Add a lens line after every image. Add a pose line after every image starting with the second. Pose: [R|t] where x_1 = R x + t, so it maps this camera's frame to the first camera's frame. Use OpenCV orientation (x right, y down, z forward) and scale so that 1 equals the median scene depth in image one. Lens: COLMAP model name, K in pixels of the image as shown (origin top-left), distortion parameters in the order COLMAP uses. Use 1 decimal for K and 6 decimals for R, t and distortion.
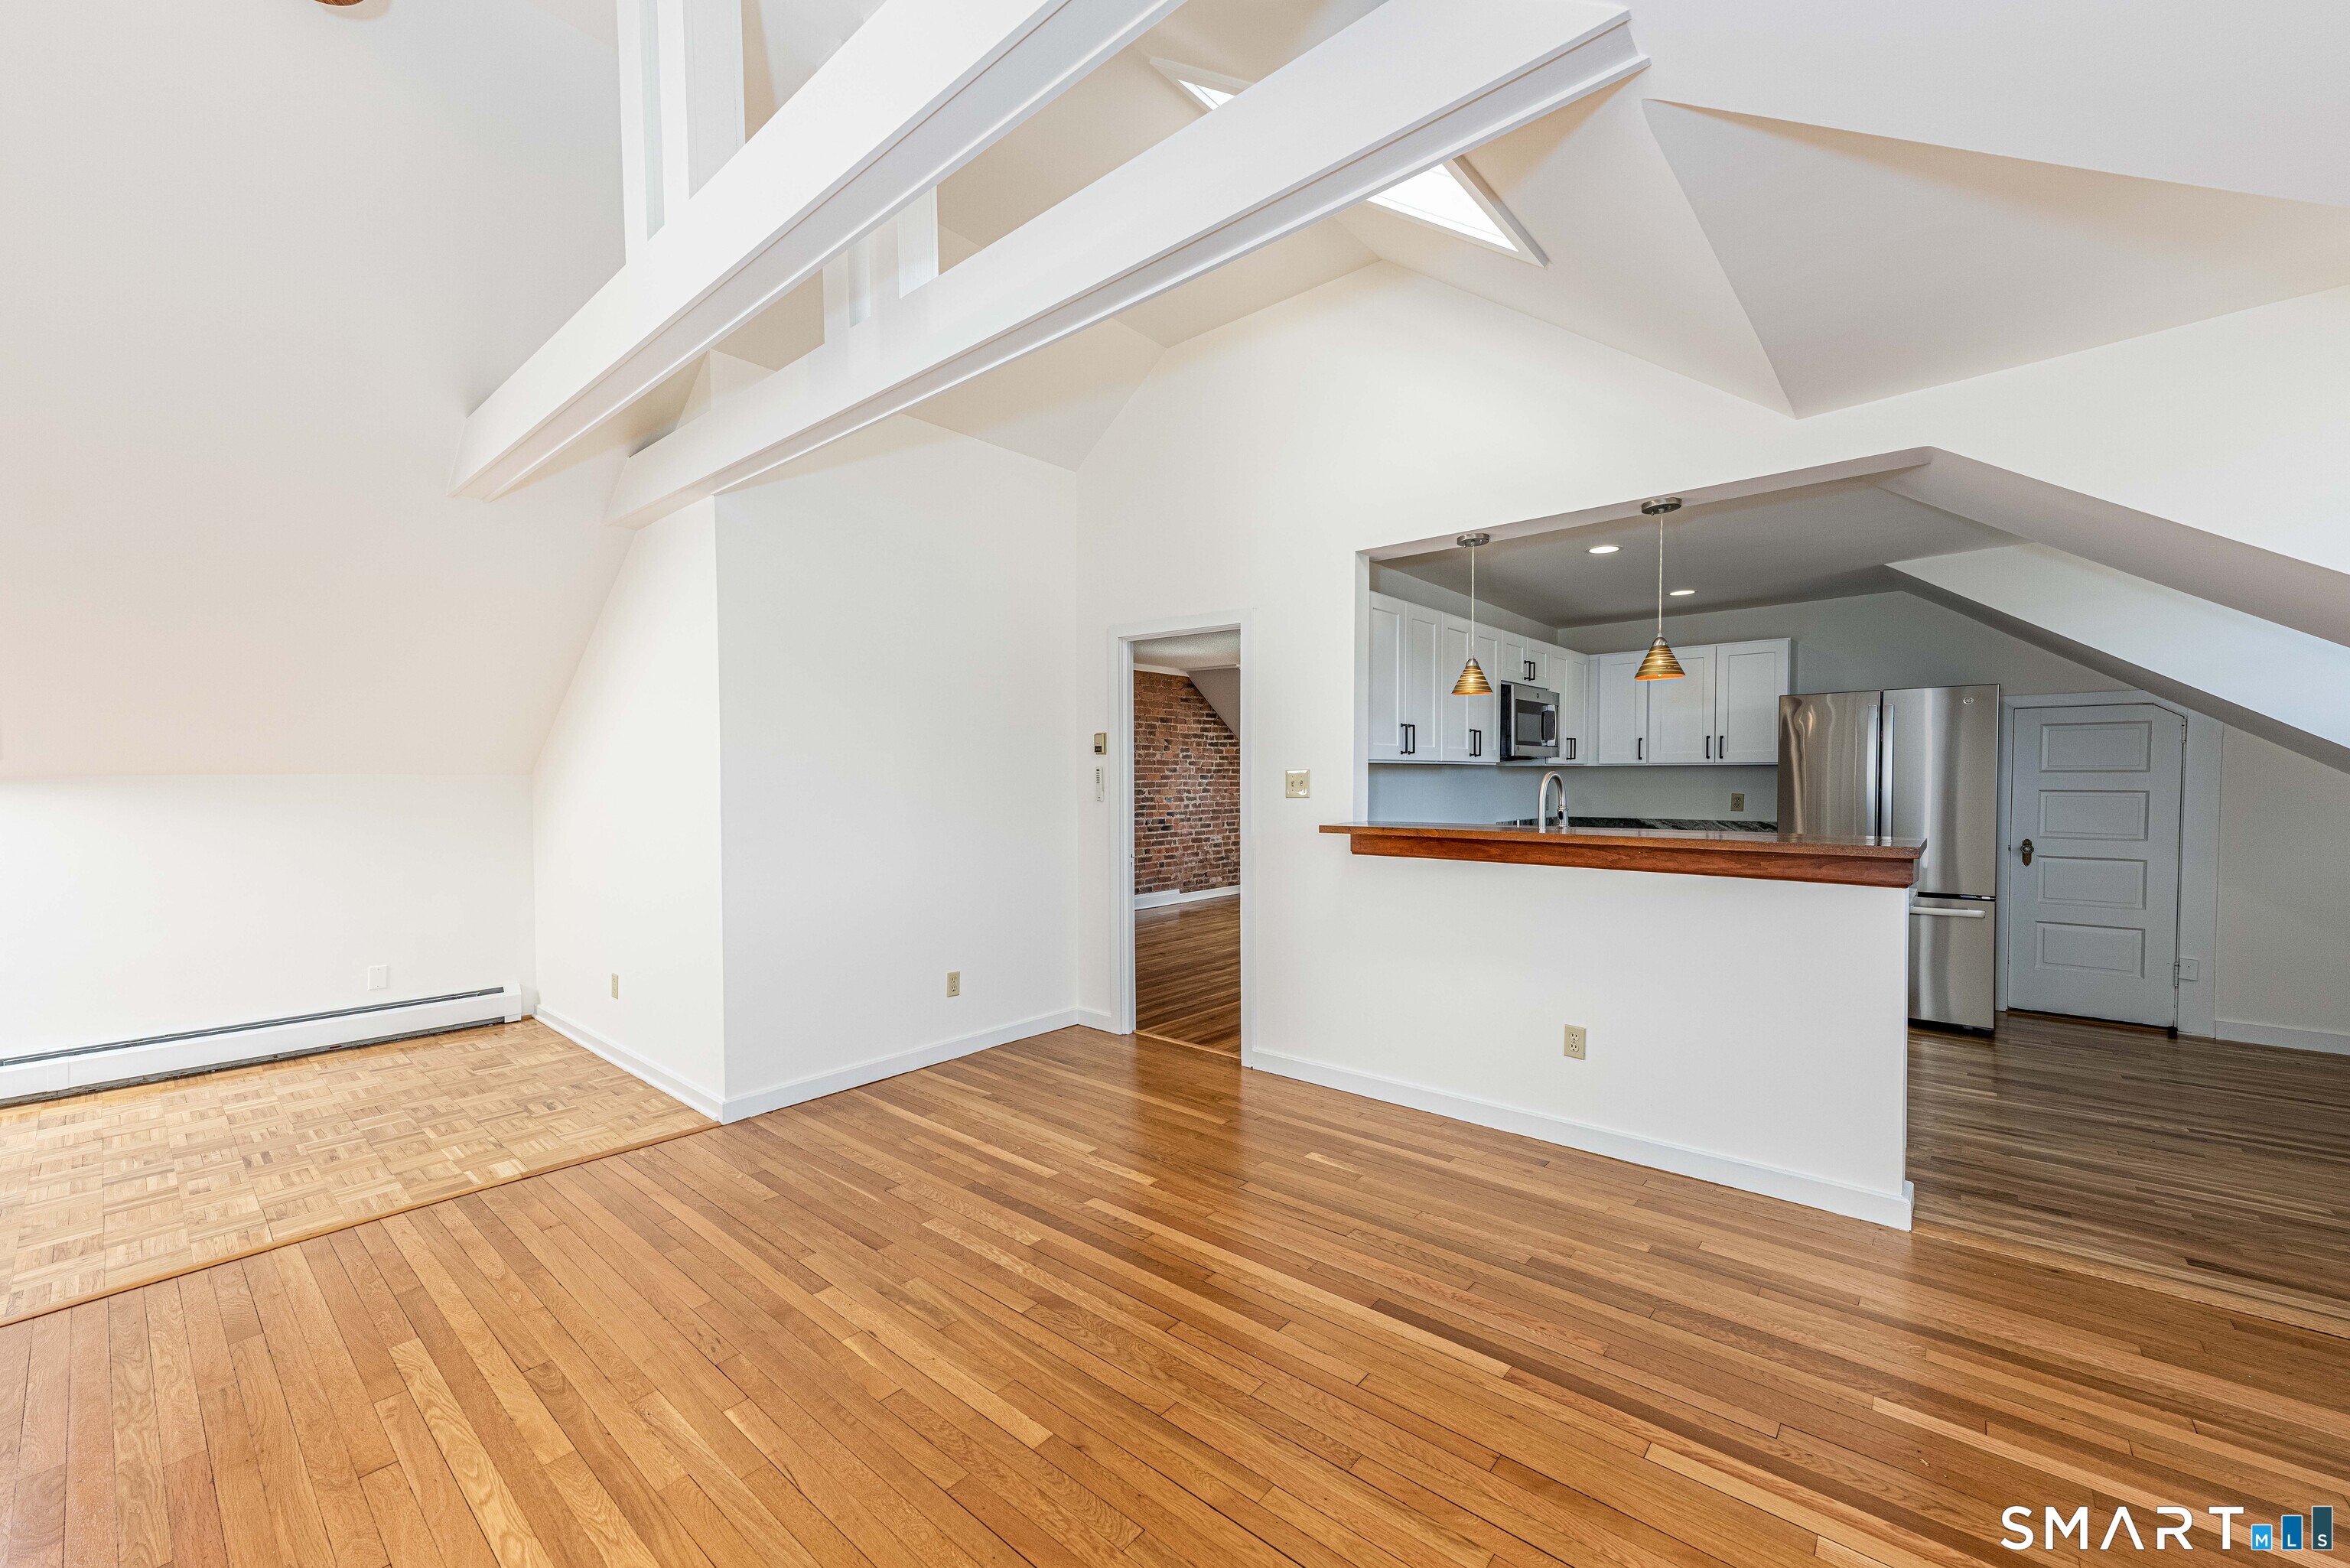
lens RADIAL K [[917.7, 0, 1160.8], [0, 917.7, 798.0], [0, 0, 1]] dist [0.021263, 0.000226]
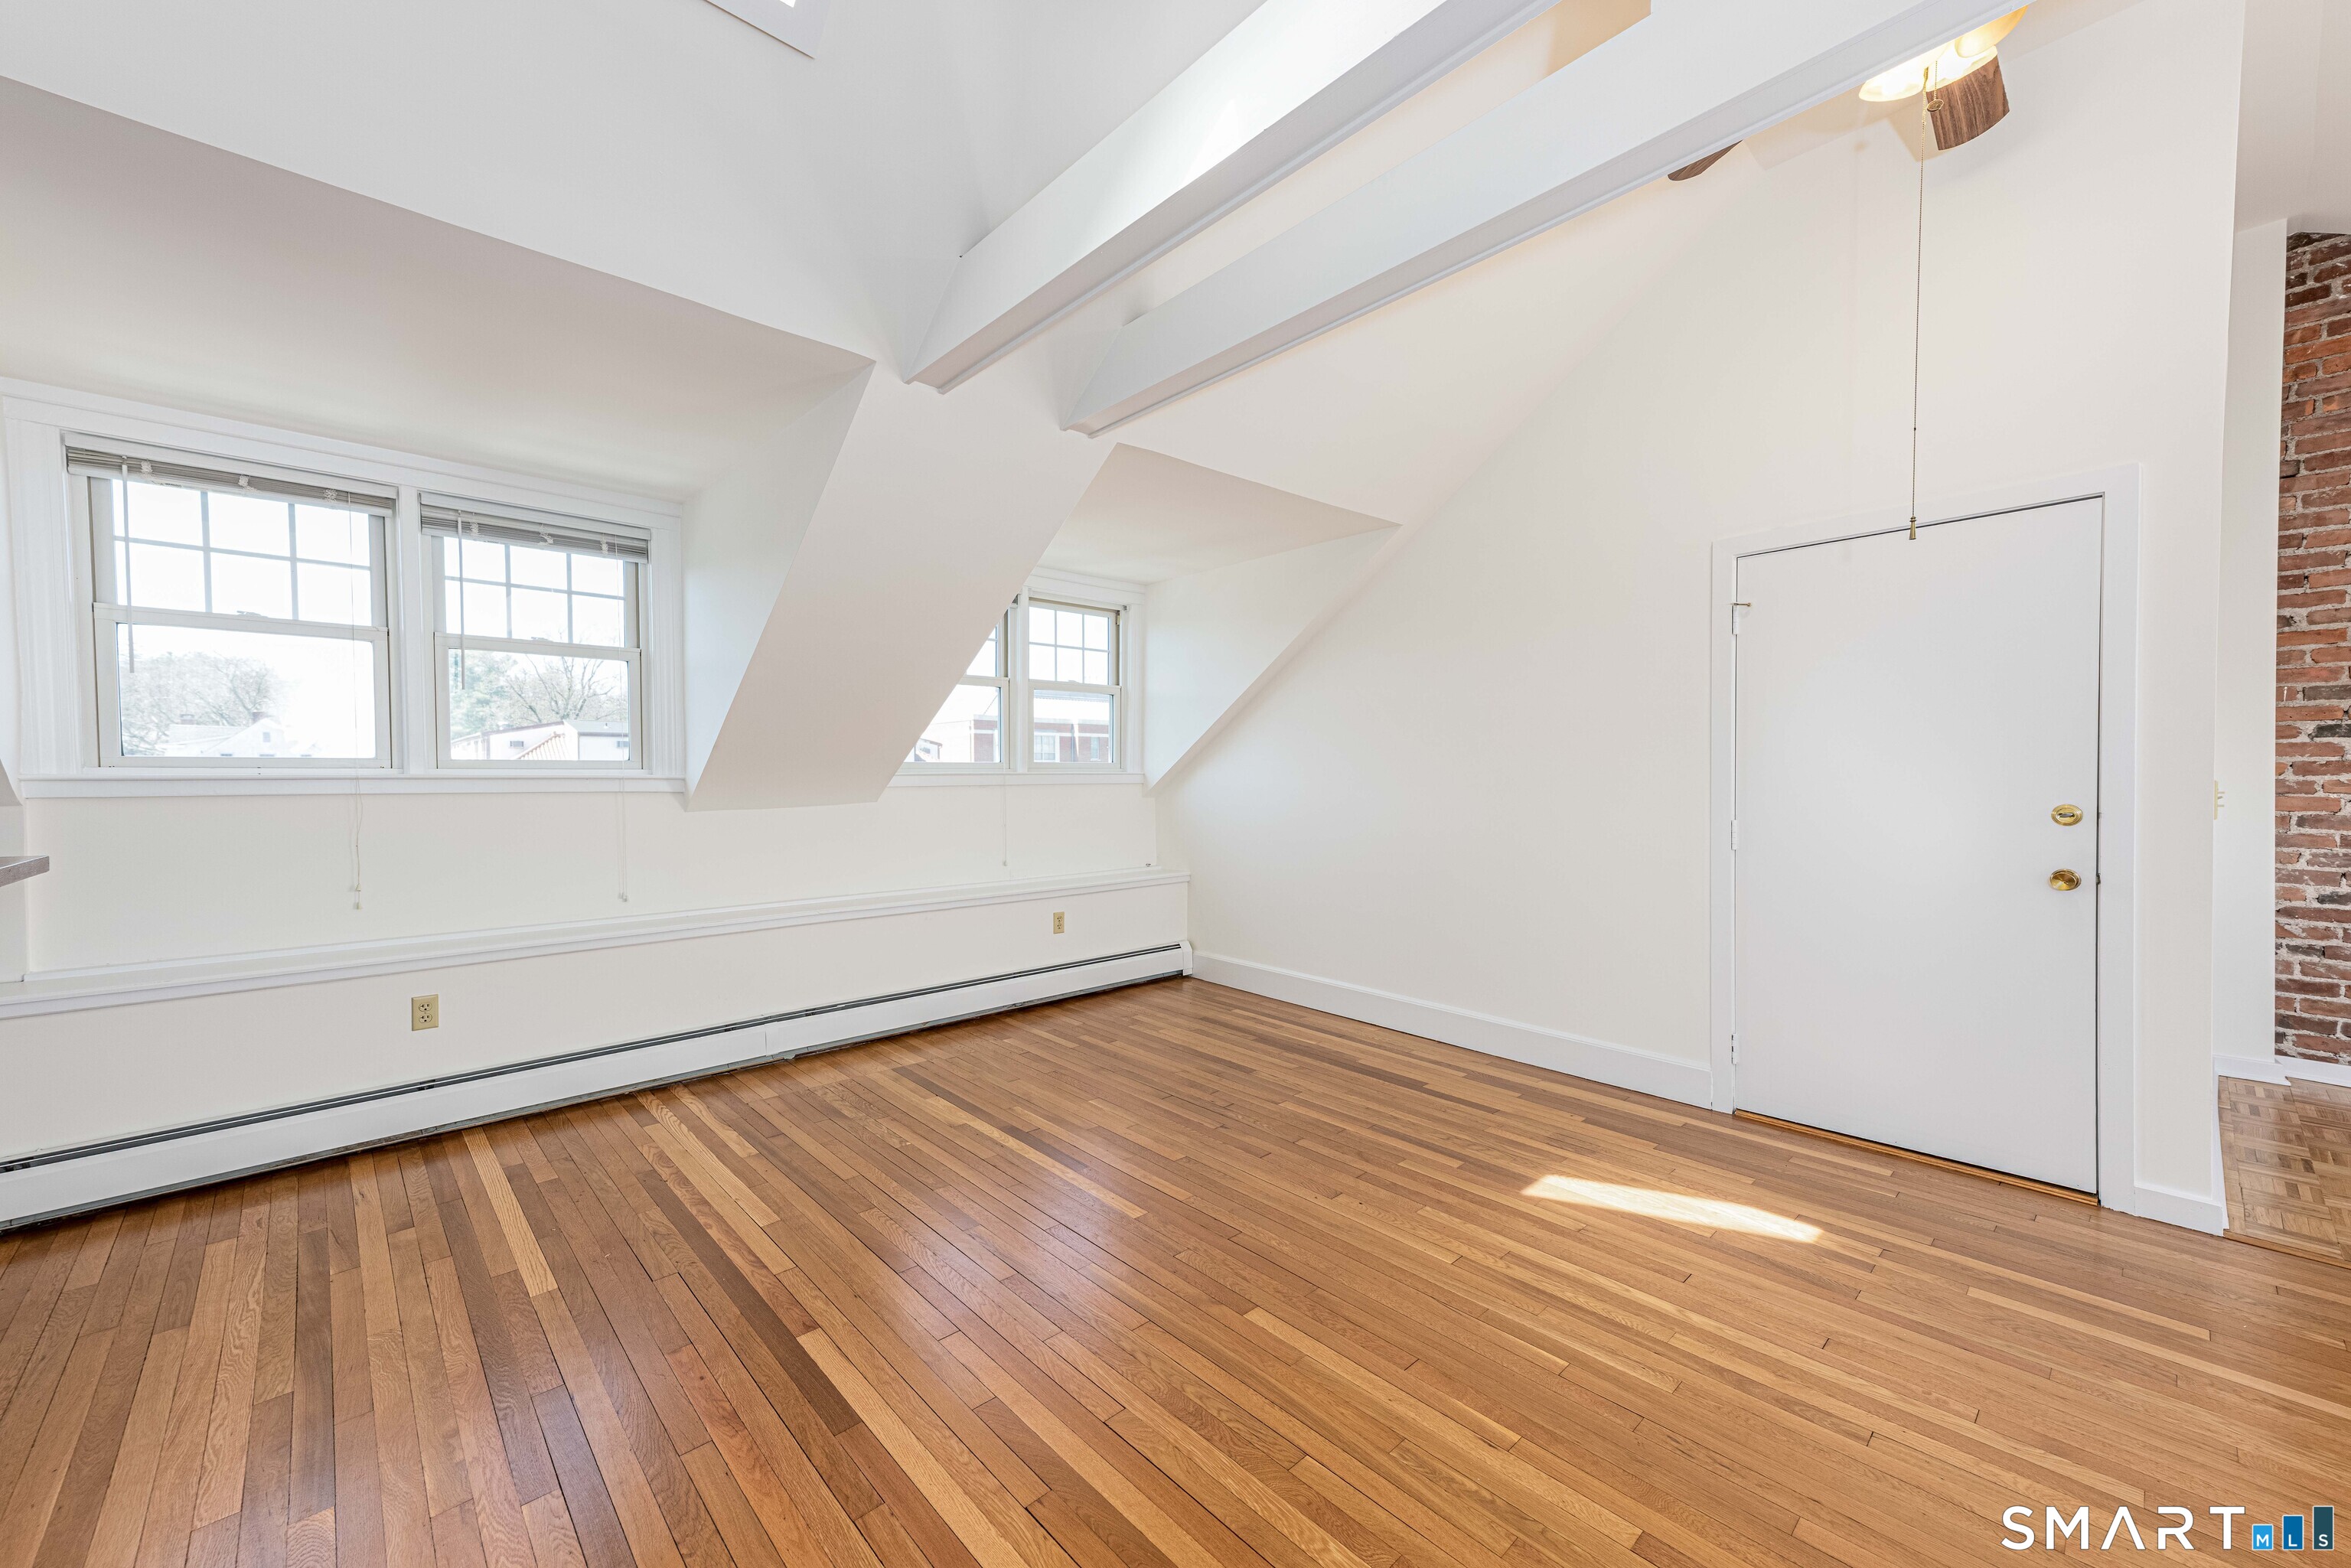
lens RADIAL K [[918.2, 0, 1160.7], [0, 918.2, 794.2], [0, 0, 1]] dist [0.021263, 0.000226]
pose [[-0.993889, 0.006672, 0.110182, -0.077755], [0.011014, 0.999185, 0.038844, -0.008035], [-0.109833, 0.039820, -0.993152, 1.140979]]
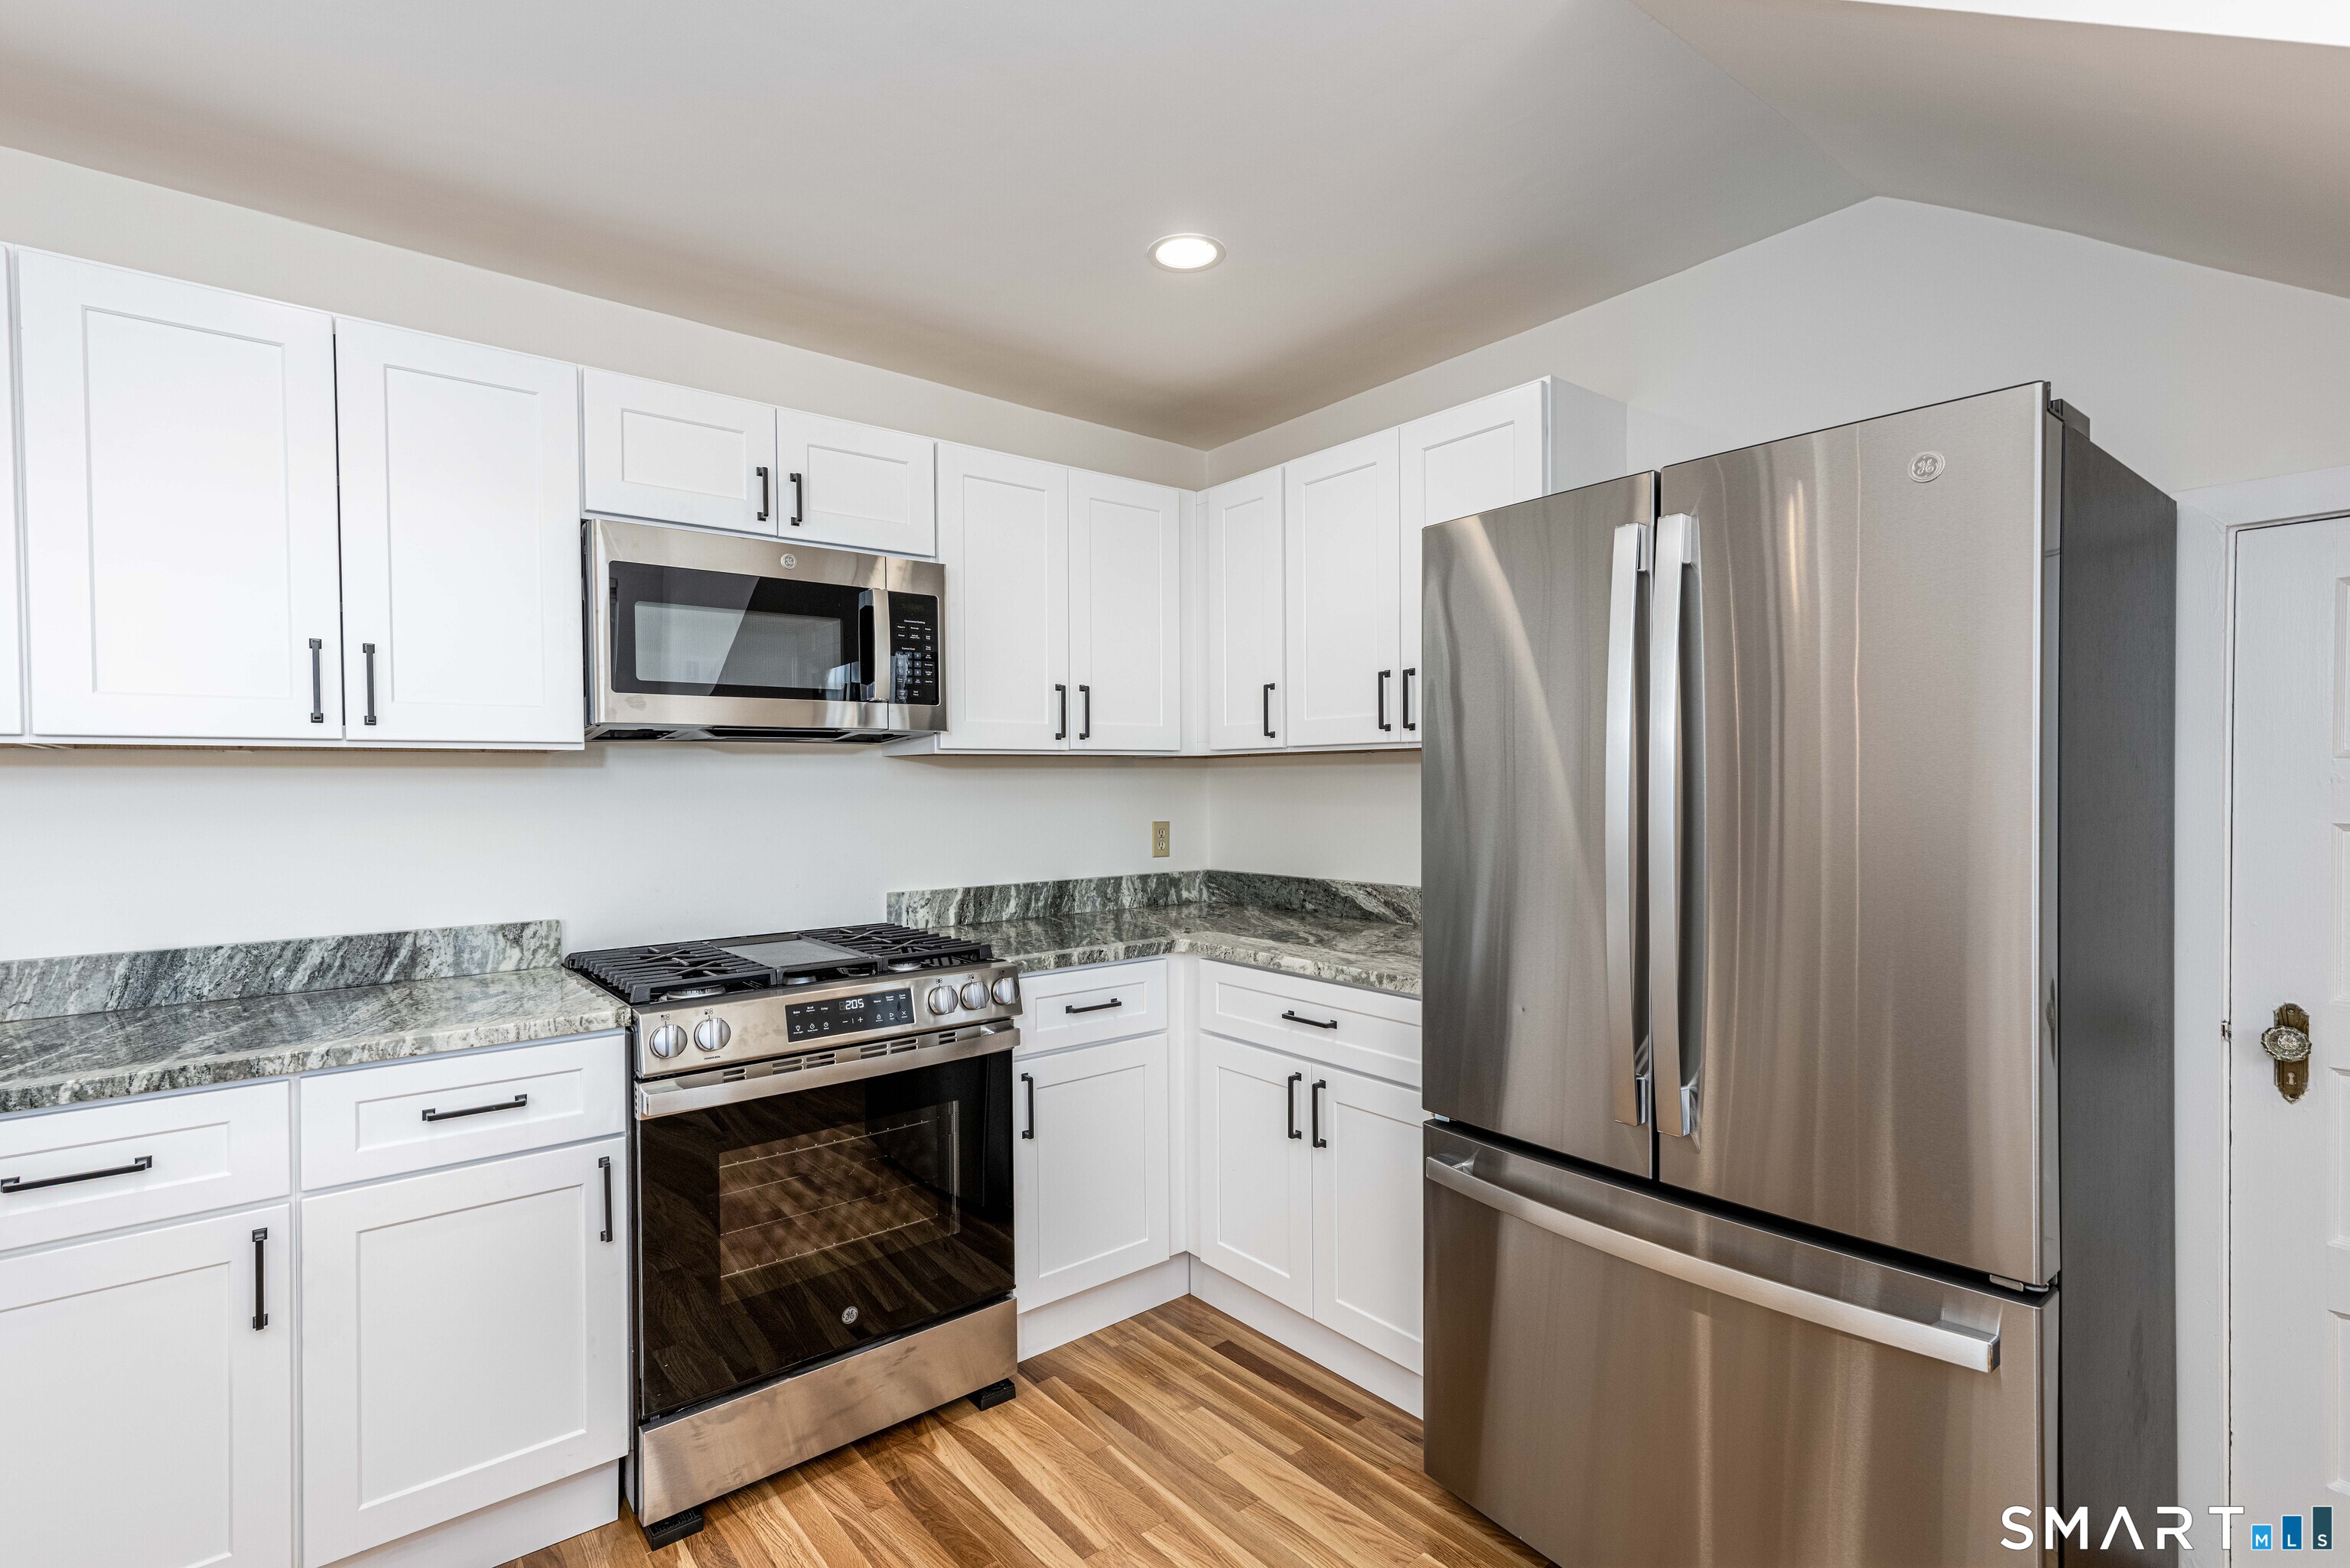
lens RADIAL K [[1091.8, 0, 1159.7], [0, 1091.8, 793.6], [0, 0, 1]] dist [0.014241, 0.000032]
pose [[0.984160, -0.003251, -0.177255, 0.974151], [0.001070, 0.999923, -0.012399, -0.020018], [0.177281, 0.012013, 0.984087, 0.921039]]
